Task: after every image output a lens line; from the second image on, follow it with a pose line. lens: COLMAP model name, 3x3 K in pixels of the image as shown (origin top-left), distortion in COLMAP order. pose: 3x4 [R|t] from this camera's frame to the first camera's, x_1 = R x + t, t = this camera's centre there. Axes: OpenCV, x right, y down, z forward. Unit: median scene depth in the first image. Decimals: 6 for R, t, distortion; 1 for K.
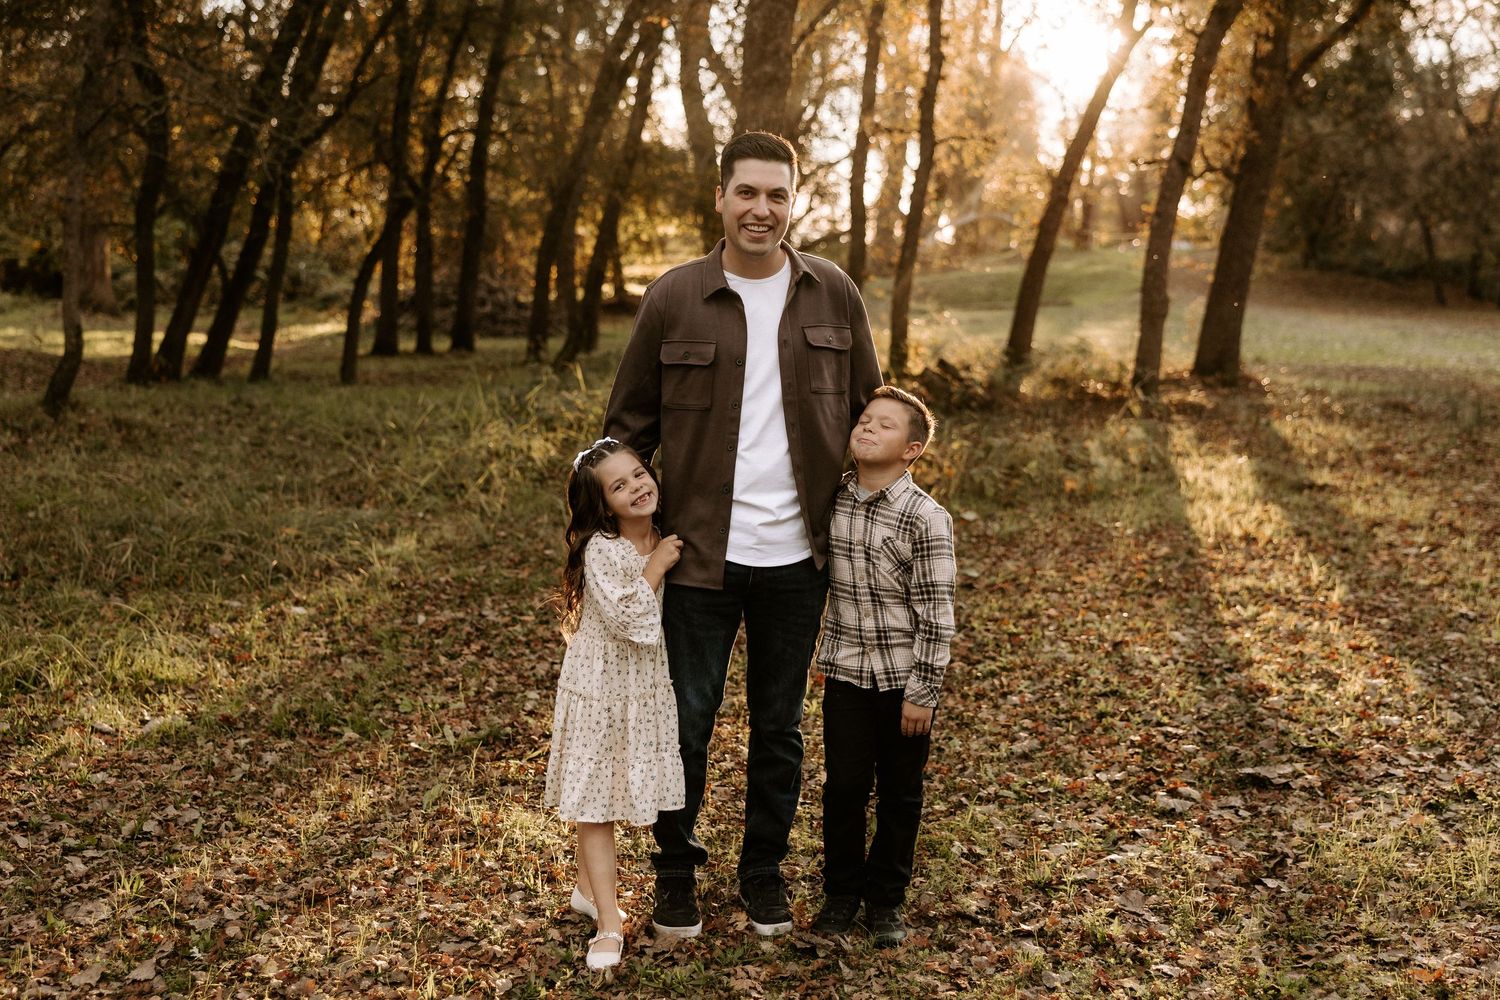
lens RADIAL K [[1626.9, 0, 687.8], [0, 1626.9, 496.8], [0, 0, 1]] dist [0.005946, 0.010663]
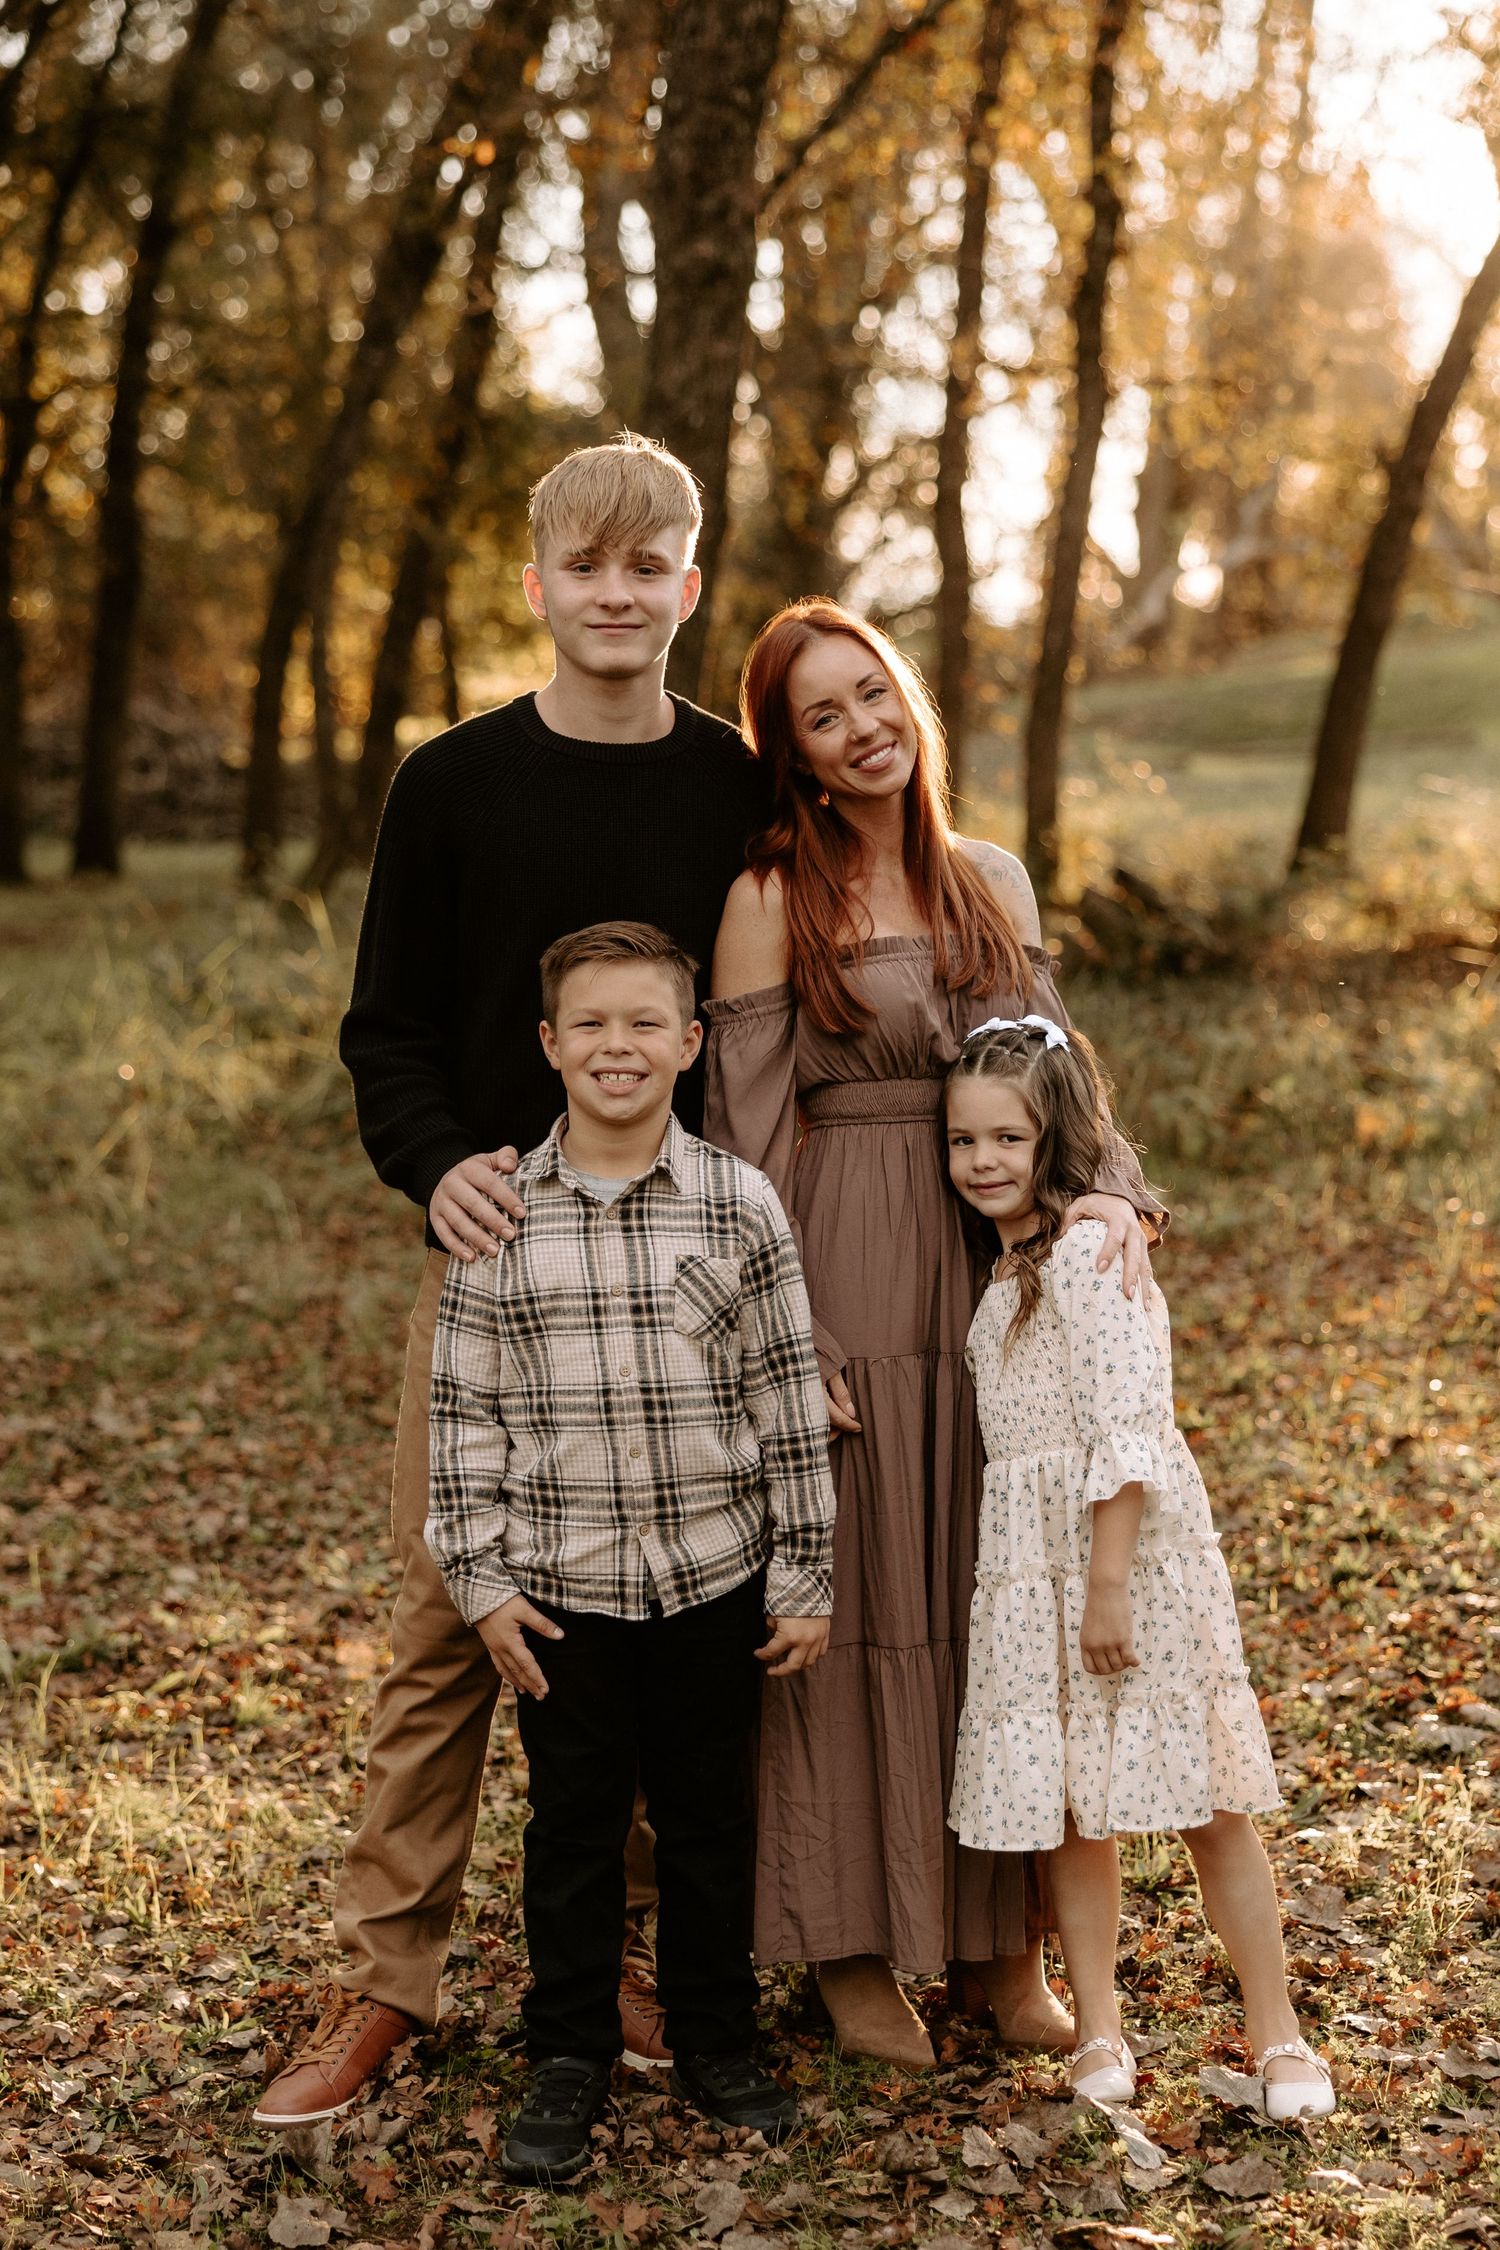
lens RADIAL K [[3741.7, 0, 750.0], [0, 3741.7, 1125.0], [0, 0, 1]] dist [0.016284, -0.032536]
pose [[0.999355, -0.025470, 0.025324, 0.046182], [0.025977, 0.999464, -0.019903, 0.014299], [-0.024804, 0.020548, 0.999481, -0.113074]]
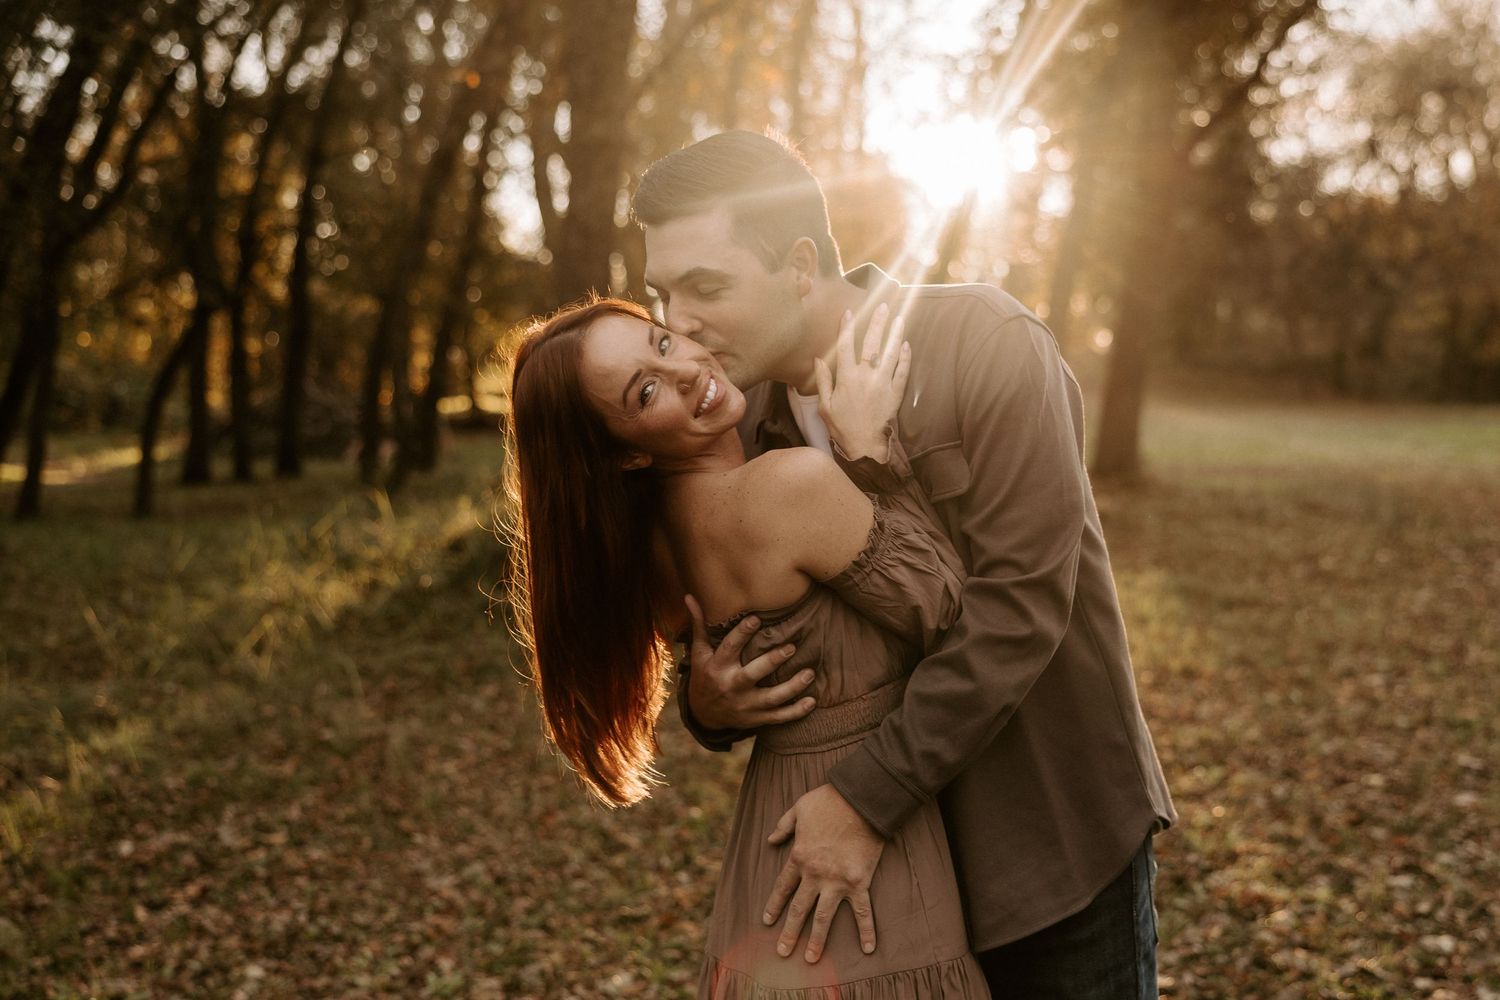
lens RADIAL K [[1654.2, 0, 750.0], [0, 1654.2, 500.0], [0, 0, 1]] dist [0.010090, -0.011484]
pose [[0.993314, -0.031356, 0.111101, 0.040756], [0.038887, 0.997043, -0.066277, -0.022757], [-0.108694, 0.070154, 0.991597, 0.252875]]
